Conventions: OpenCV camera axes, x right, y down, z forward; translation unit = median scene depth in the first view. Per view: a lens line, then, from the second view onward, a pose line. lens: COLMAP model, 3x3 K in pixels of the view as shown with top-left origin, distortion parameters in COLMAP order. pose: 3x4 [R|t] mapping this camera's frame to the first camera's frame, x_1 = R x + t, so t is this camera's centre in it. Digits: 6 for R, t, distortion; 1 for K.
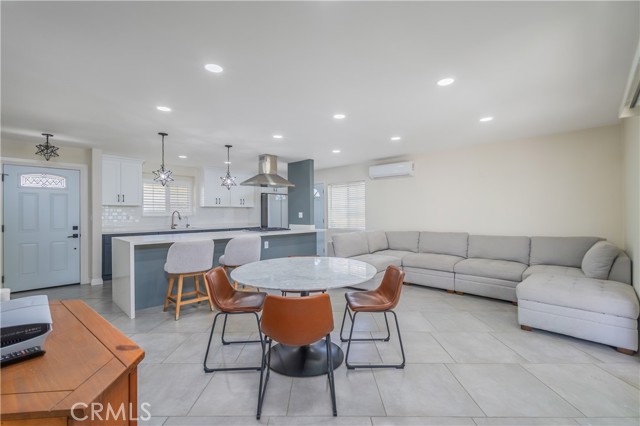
lens RADIAL K [[281.3, 0, 319.8], [0, 281.3, 212.1], [0, 0, 1]] dist [0.006941, 0.000114]
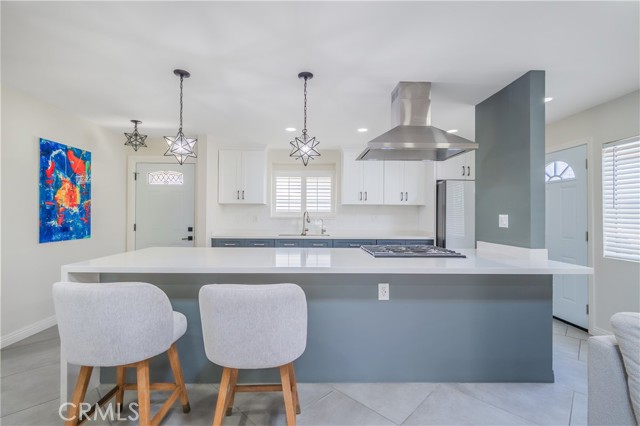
lens RADIAL K [[281.3, 0, 313.6], [0, 281.3, 211.5], [0, 0, 1]] dist [0.006941, 0.000114]
pose [[0.712398, 0.003841, -0.701766, 0.022633], [-0.008644, 0.999957, -0.003301, -0.000179], [0.701723, 0.008417, 0.712400, 0.527863]]
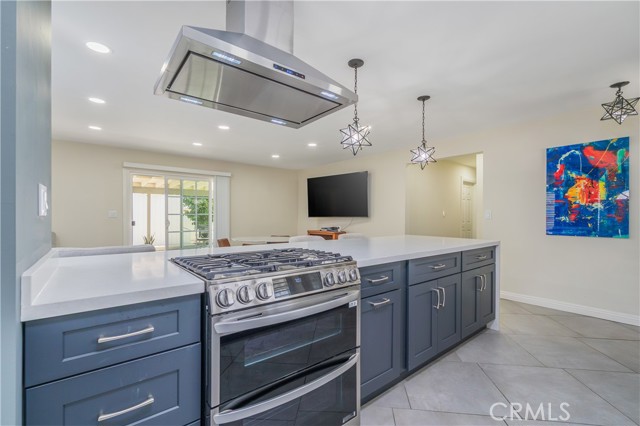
lens RADIAL K [[281.3, 0, 319.8], [0, 281.3, 215.4], [0, 0, 1]] dist [0.006941, 0.000114]
pose [[-0.996850, 0.001099, 0.079305, -0.223056], [0.000623, 0.999982, -0.006035, 0.019265], [-0.079310, -0.005967, -0.996832, 1.162684]]
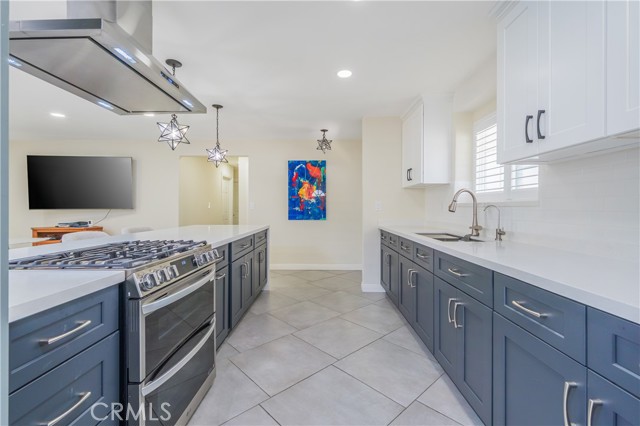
lens RADIAL K [[281.3, 0, 318.7], [0, 281.3, 206.0], [0, 0, 1]] dist [0.006941, 0.000114]
pose [[-0.709038, 0.001822, -0.705168, -0.111203], [0.006884, 0.999967, -0.004338, 0.018820], [0.705136, -0.007930, -0.709027, 1.208545]]
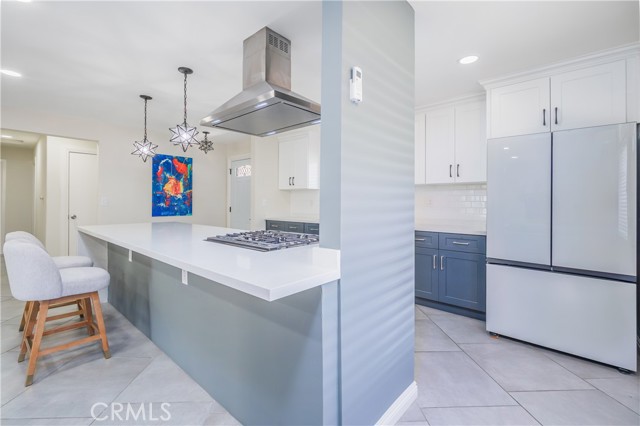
lens RADIAL K [[281.3, 0, 321.5], [0, 281.3, 198.7], [0, 0, 1]] dist [0.006941, 0.000114]
pose [[0.055599, -0.004322, -0.998444, 0.178064], [0.000357, 0.999991, -0.004309, 0.009070], [0.998453, -0.000117, 0.055600, 0.977065]]
